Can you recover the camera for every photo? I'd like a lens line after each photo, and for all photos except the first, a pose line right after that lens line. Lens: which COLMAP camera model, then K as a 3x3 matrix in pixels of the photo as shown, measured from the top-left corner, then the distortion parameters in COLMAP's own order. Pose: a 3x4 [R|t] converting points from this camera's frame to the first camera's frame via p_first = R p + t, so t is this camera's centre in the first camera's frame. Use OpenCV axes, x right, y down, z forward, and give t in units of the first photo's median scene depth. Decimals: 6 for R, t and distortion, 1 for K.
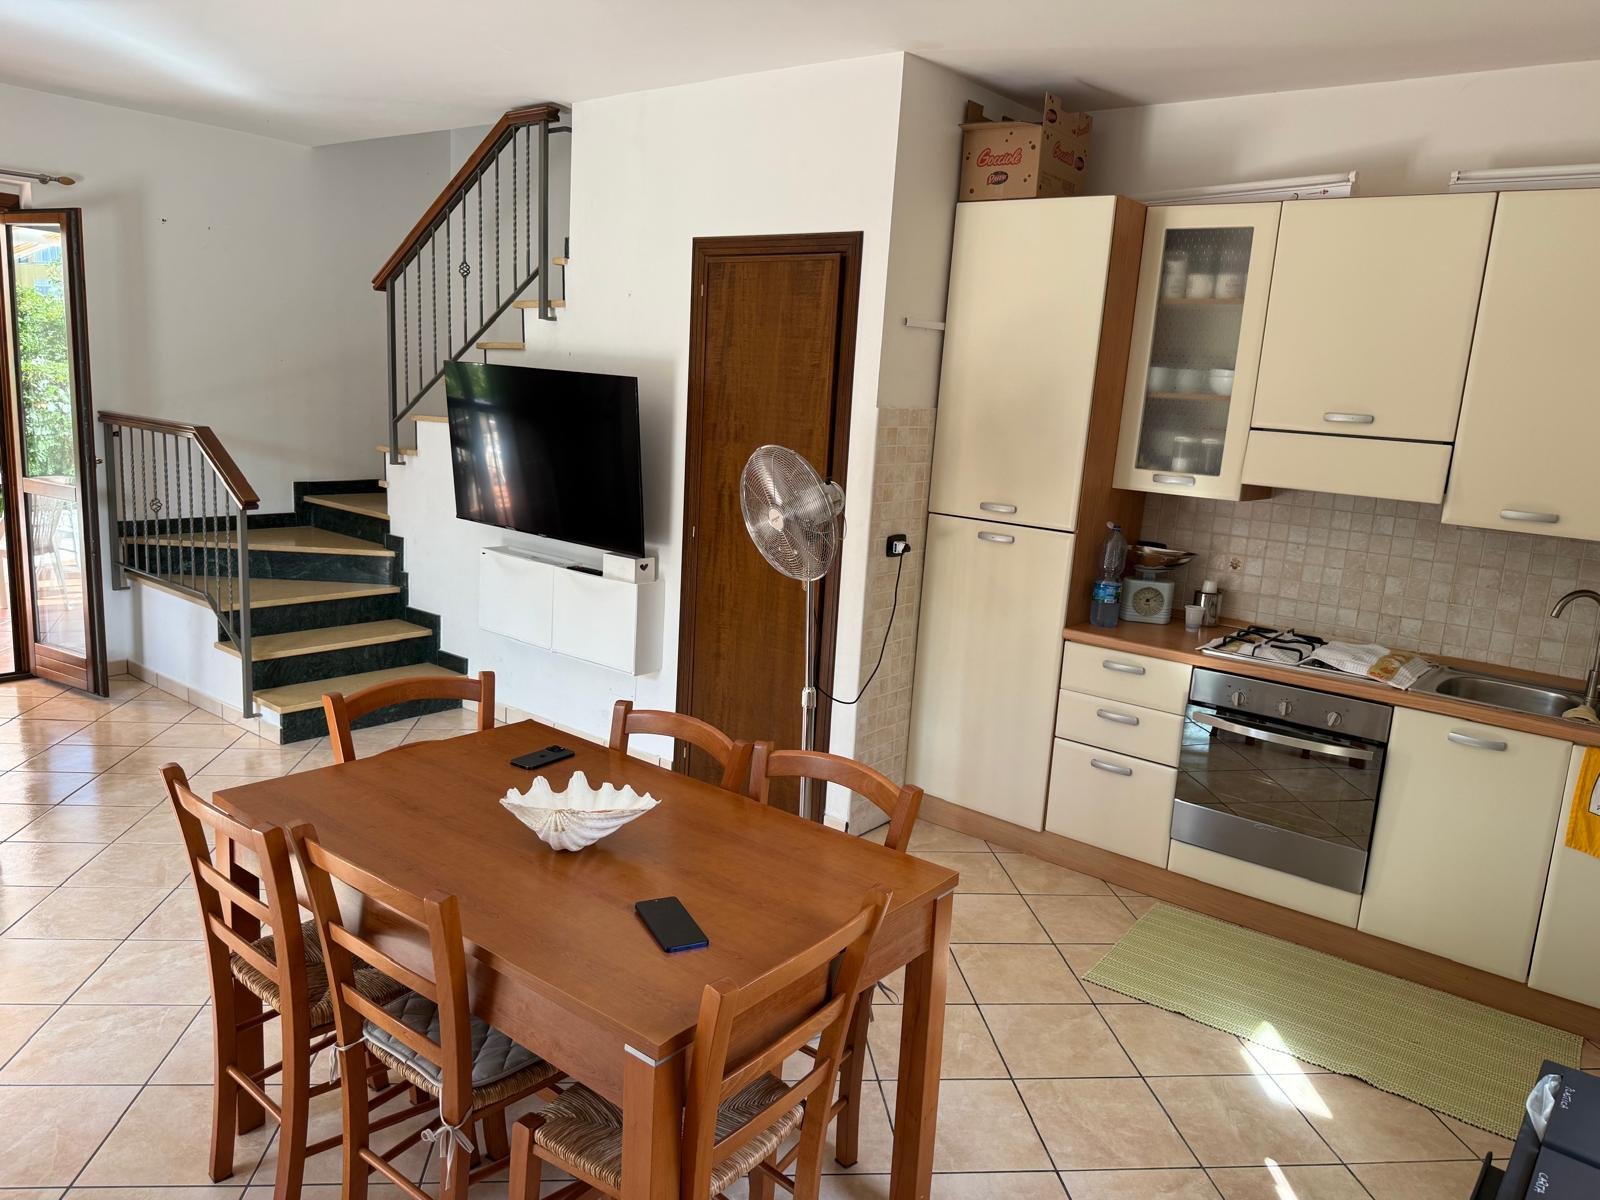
lens RADIAL K [[1121.9, 0, 807.1], [0, 1121.9, 609.6], [0, 0, 1]] dist [0.058171, -0.082868]
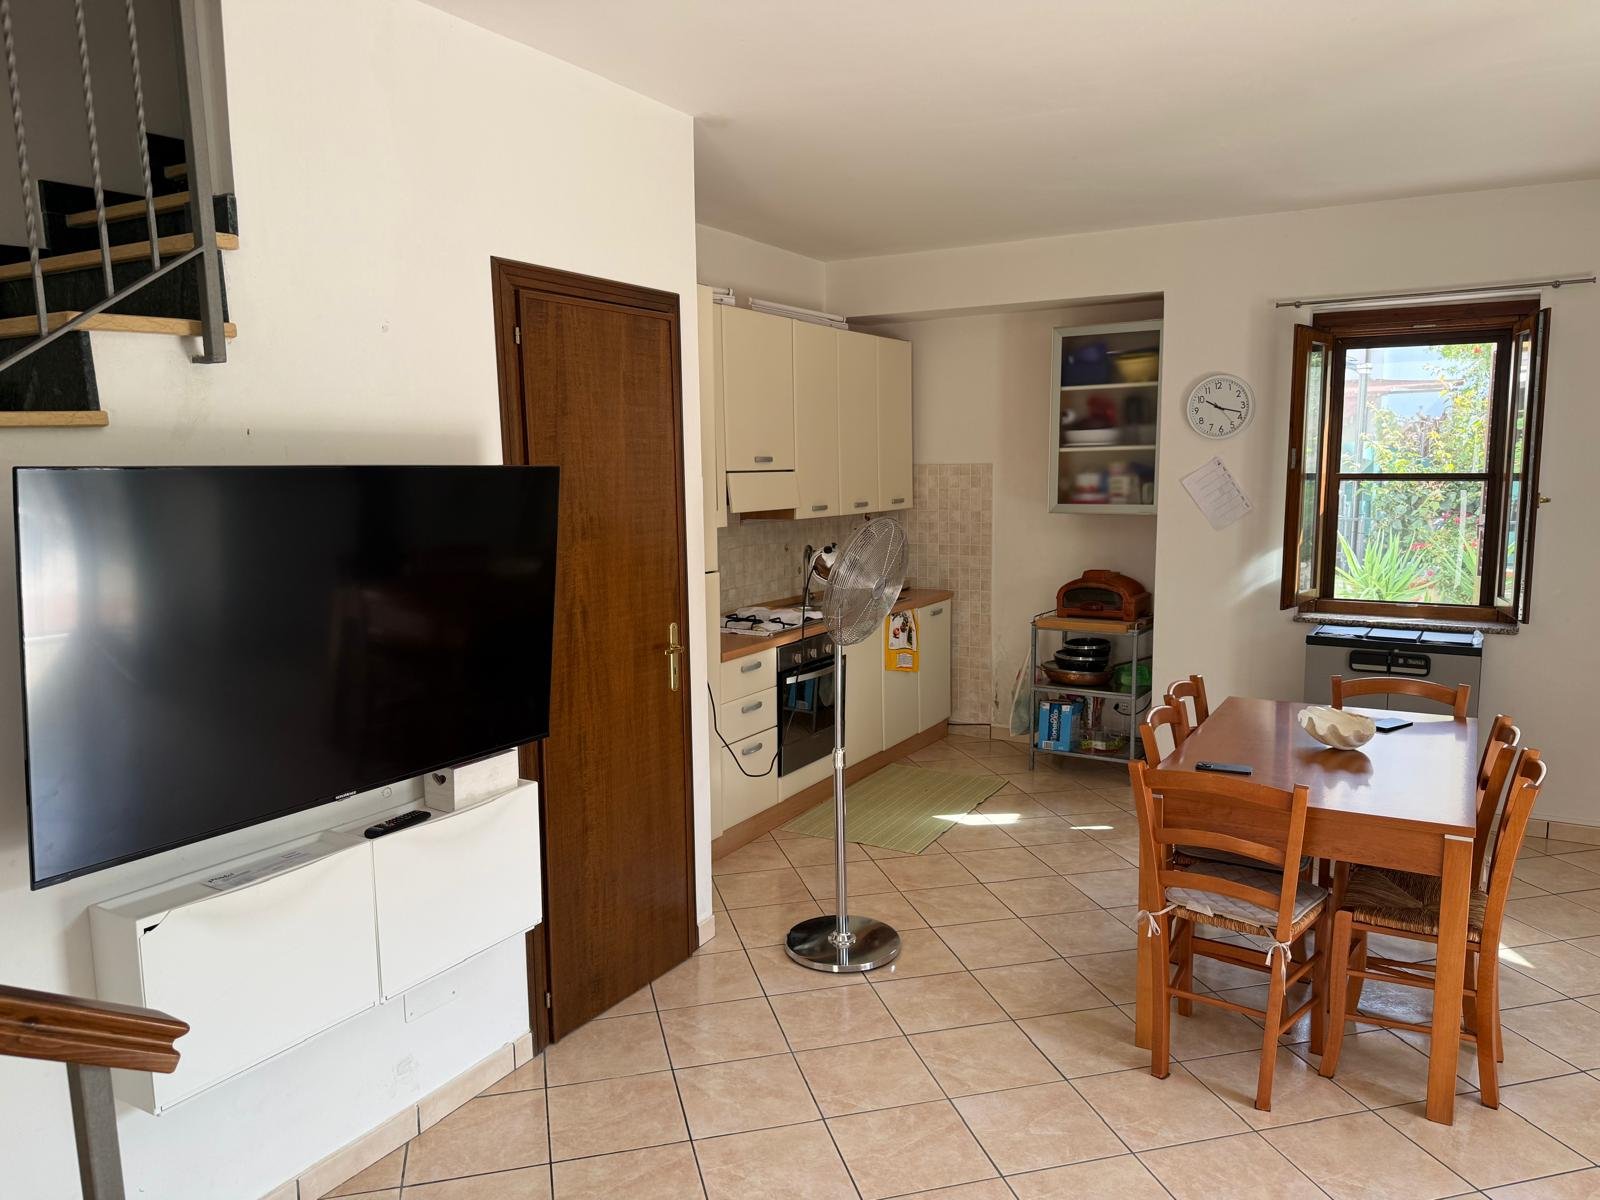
lens RADIAL K [[1121.9, 0, 801.5], [0, 1121.9, 616.2], [0, 0, 1]] dist [0.058171, -0.082868]
pose [[-0.139104, -0.197914, 0.970299, -0.888220], [0.195376, 0.955081, 0.222820, -0.259444], [-0.970813, 0.220568, -0.094188, 1.014041]]
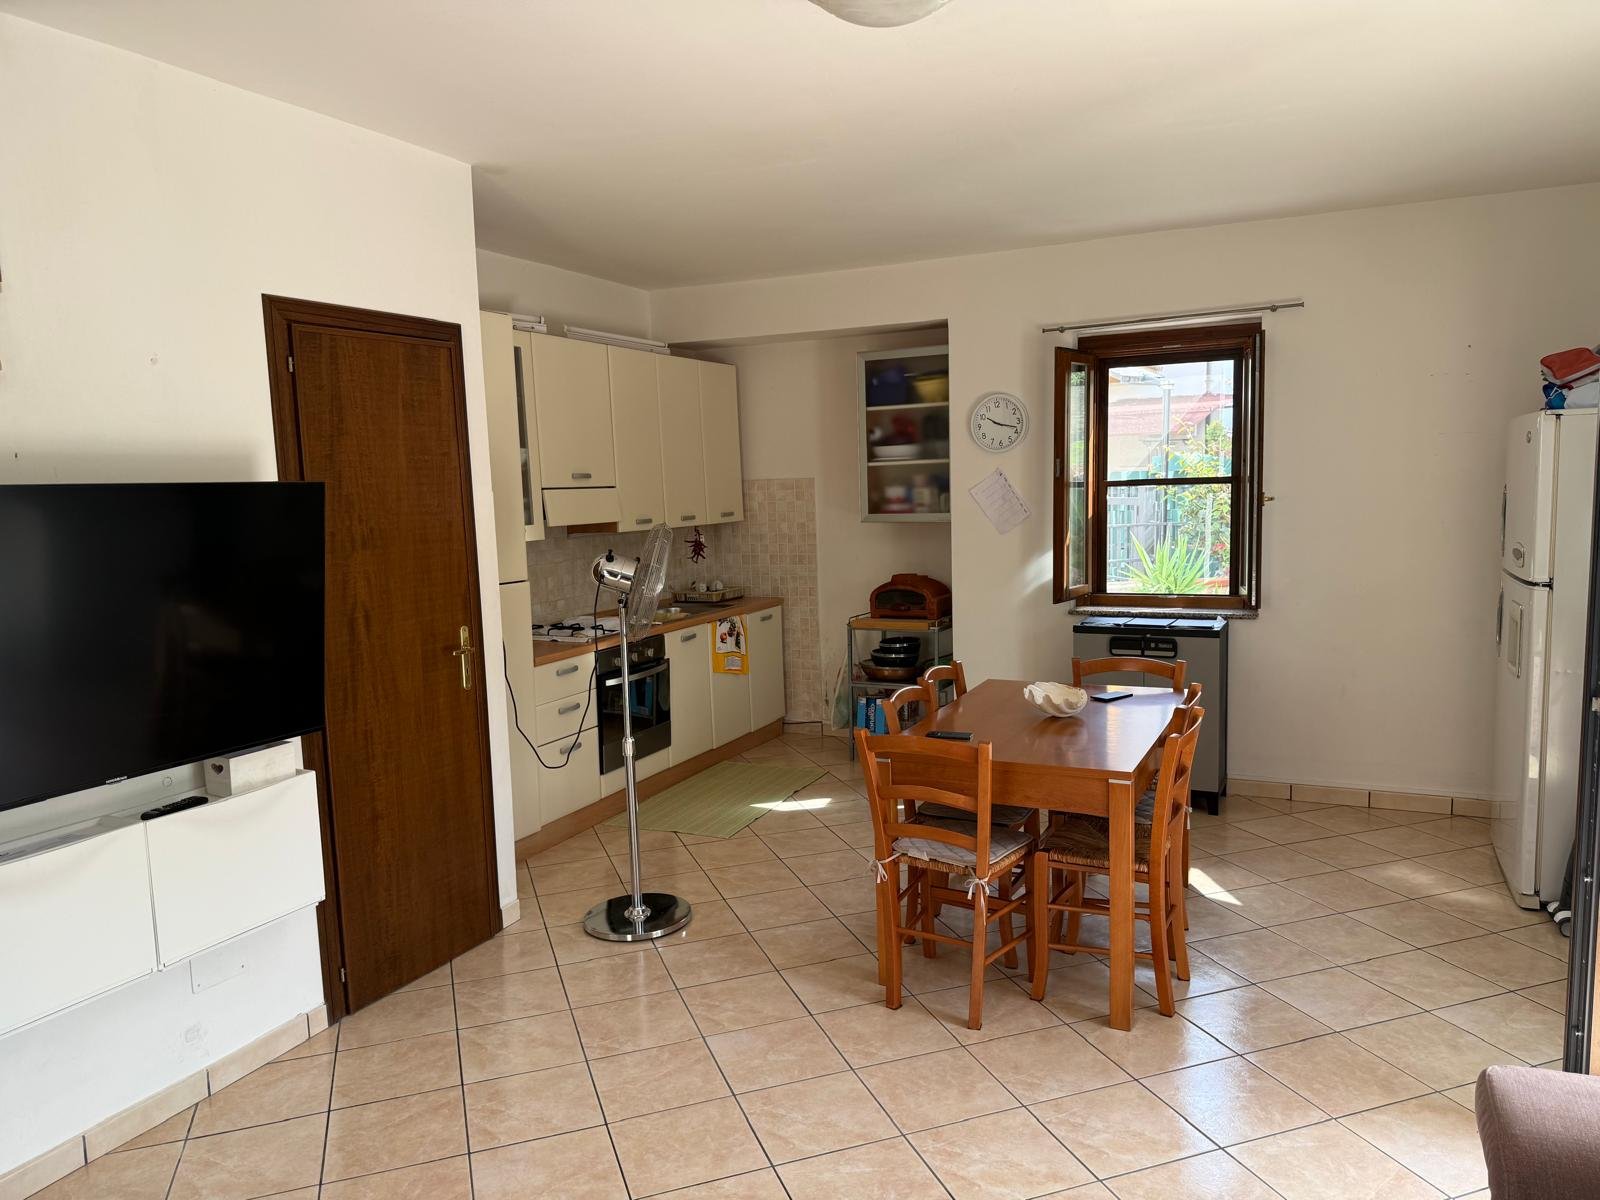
lens RADIAL K [[1121.9, 0, 804.2], [0, 1121.9, 613.9], [0, 0, 1]] dist [0.058171, -0.082868]
pose [[-0.223284, -0.172061, 0.959447, -1.006756], [0.205683, 0.953818, 0.218919, -0.236927], [-0.952806, 0.246223, -0.177582, 0.919535]]
